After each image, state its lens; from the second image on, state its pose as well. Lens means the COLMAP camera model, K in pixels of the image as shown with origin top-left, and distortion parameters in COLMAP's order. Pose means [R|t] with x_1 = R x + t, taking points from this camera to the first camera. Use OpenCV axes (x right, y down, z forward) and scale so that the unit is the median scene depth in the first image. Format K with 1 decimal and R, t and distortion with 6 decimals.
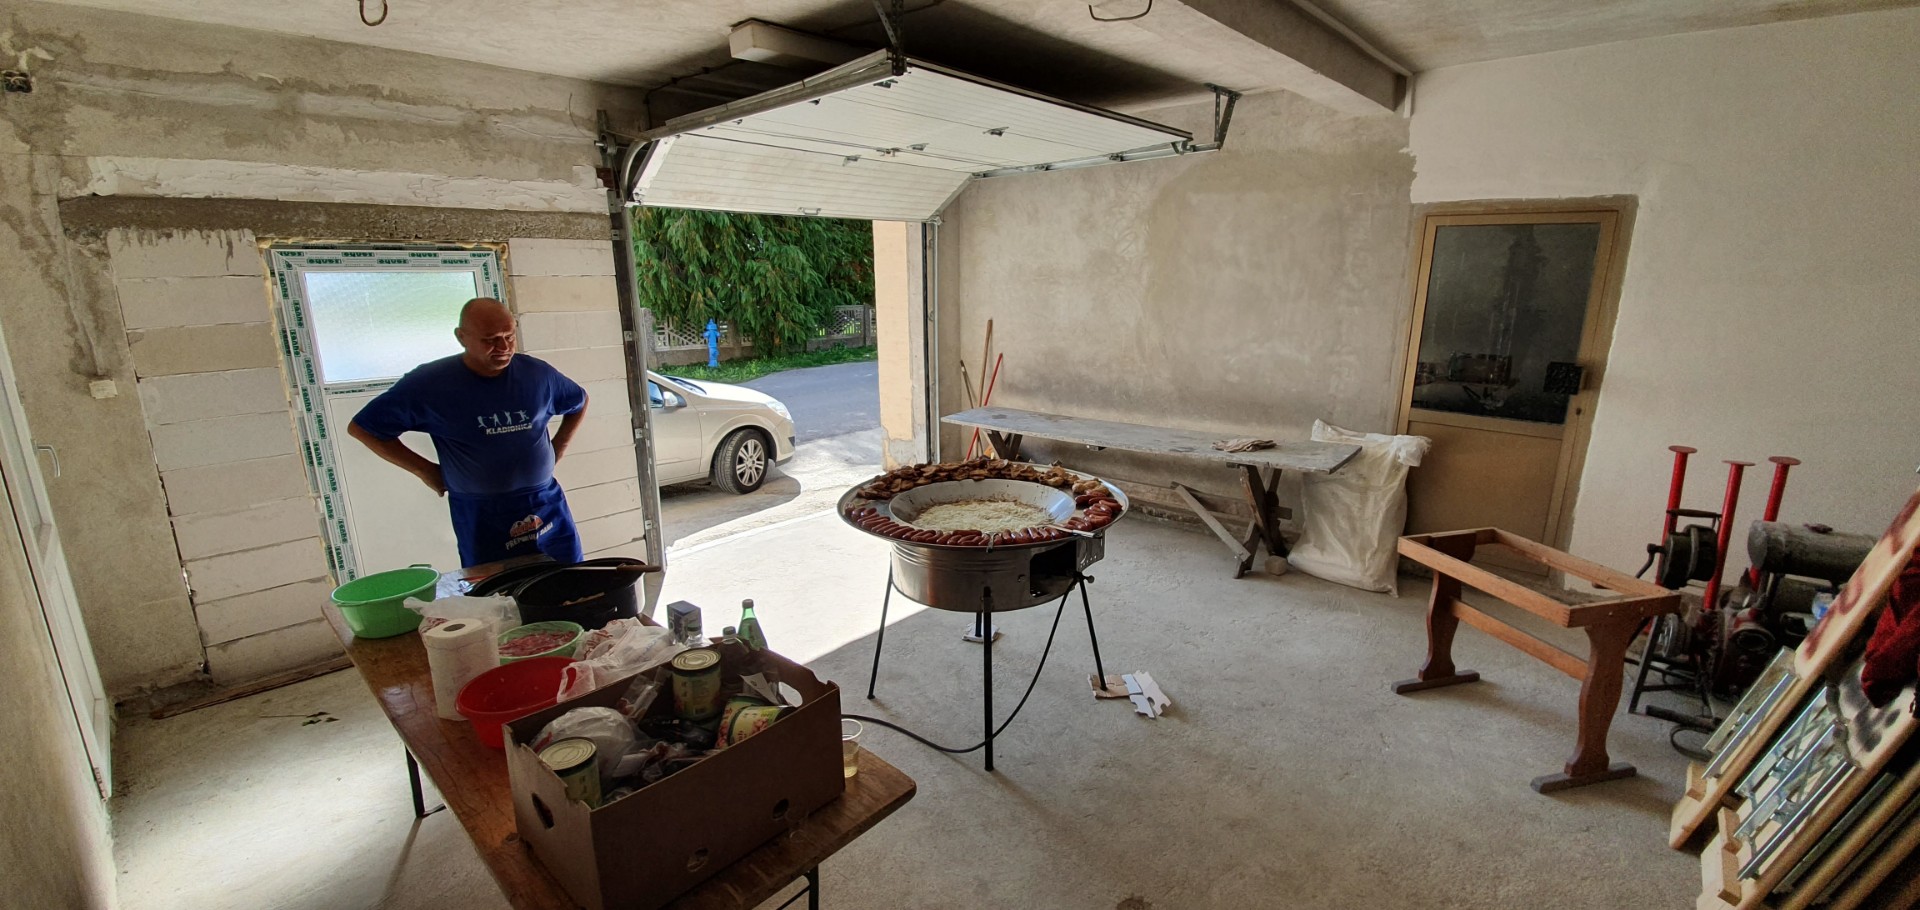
lens RADIAL K [[751.3, 0, 975.8], [0, 751.3, 437.5], [0, 0, 1]] dist [0.015121, -0.017061]
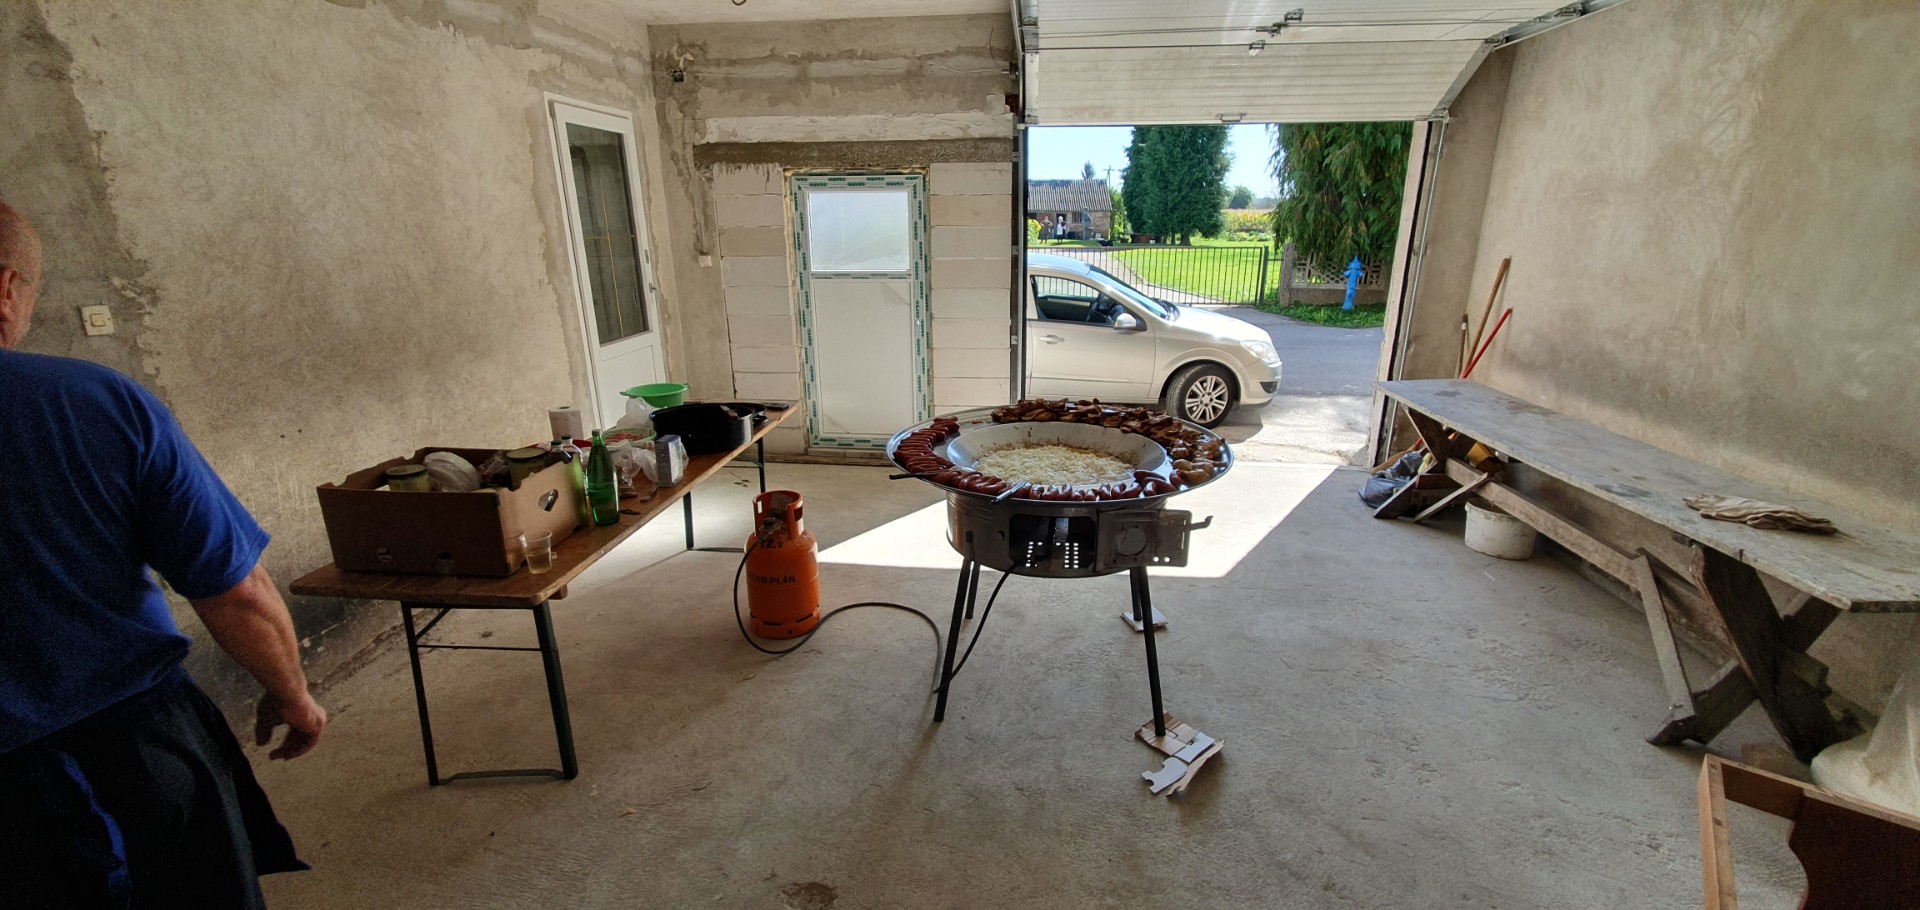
lens RADIAL K [[751.3, 0, 975.8], [0, 751.3, 437.5], [0, 0, 1]] dist [0.015121, -0.017061]
pose [[0.608583, 0.227152, -0.760282, 0.435952], [-0.168863, 0.973277, 0.155619, -0.031926], [0.775314, 0.033676, 0.630677, 0.286834]]
